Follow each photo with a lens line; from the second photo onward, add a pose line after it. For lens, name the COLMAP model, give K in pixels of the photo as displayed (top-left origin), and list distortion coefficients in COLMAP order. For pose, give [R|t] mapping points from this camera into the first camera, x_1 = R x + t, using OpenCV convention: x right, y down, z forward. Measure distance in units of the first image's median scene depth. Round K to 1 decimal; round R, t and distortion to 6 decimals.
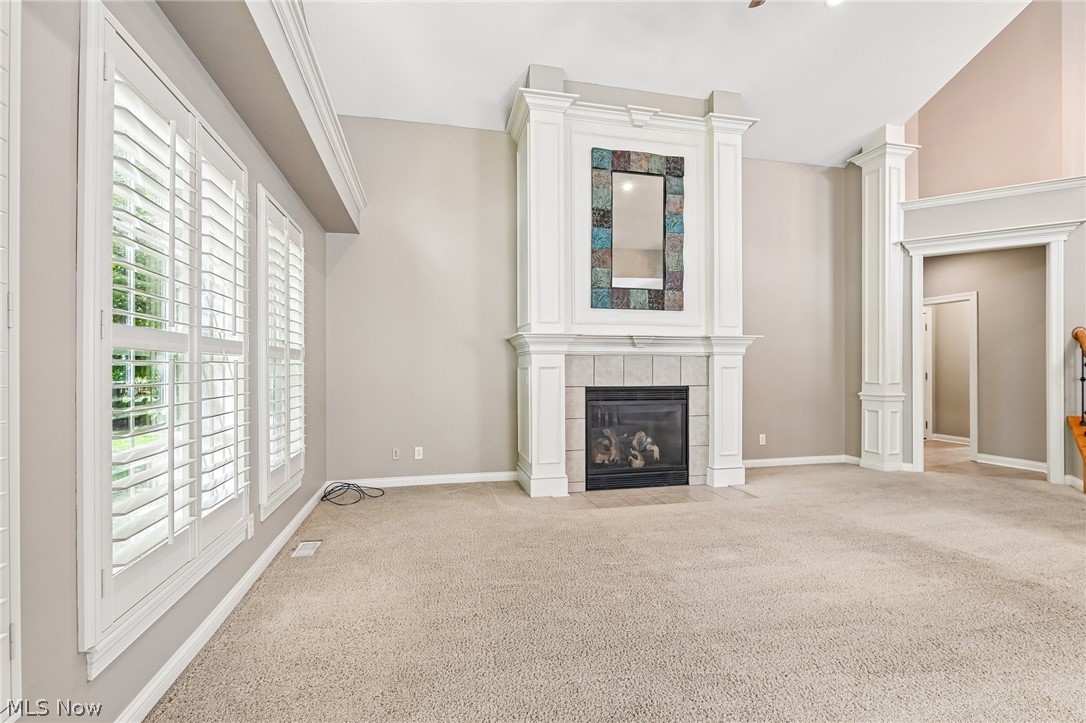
lens RADIAL K [[494.6, 0, 550.0], [0, 494.6, 369.6], [0, 0, 1]] dist [0.003486, -0.002335]
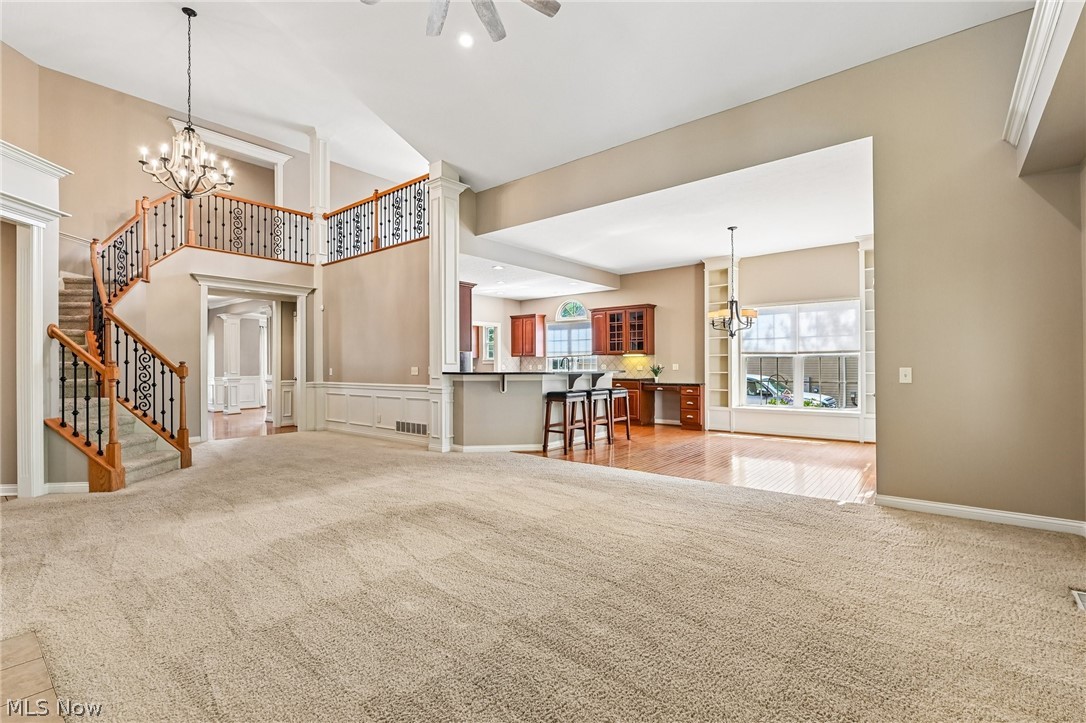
lens RADIAL K [[494.6, 0, 549.5], [0, 494.6, 361.5], [0, 0, 1]] dist [0.003486, -0.002335]
pose [[-0.614103, 0.013210, 0.789115, -0.259910], [0.010033, 0.999910, -0.008931, 0.003313], [-0.789162, 0.002432, -0.614180, 0.859489]]
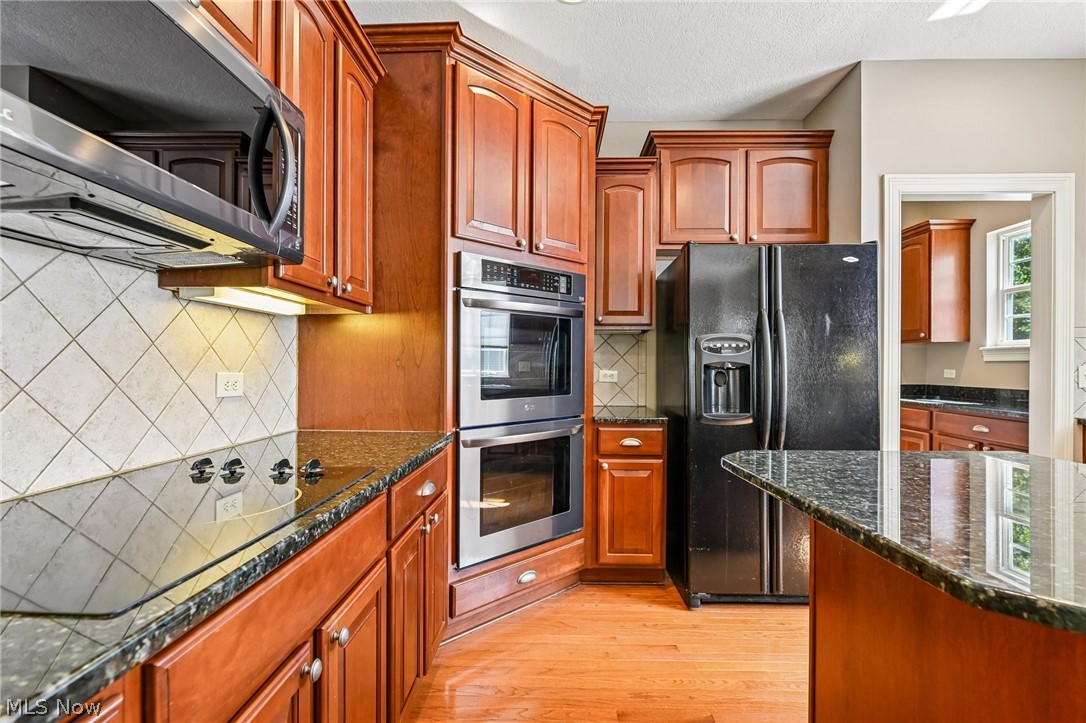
lens RADIAL K [[494.6, 0, 541.0], [0, 494.6, 363.5], [0, 0, 1]] dist [0.003486, -0.002335]
pose [[0.265207, 0.012305, 0.964113, 1.114943], [-0.002150, 0.999924, -0.012171, 0.001985], [-0.964189, 0.001155, 0.265213, -0.019244]]
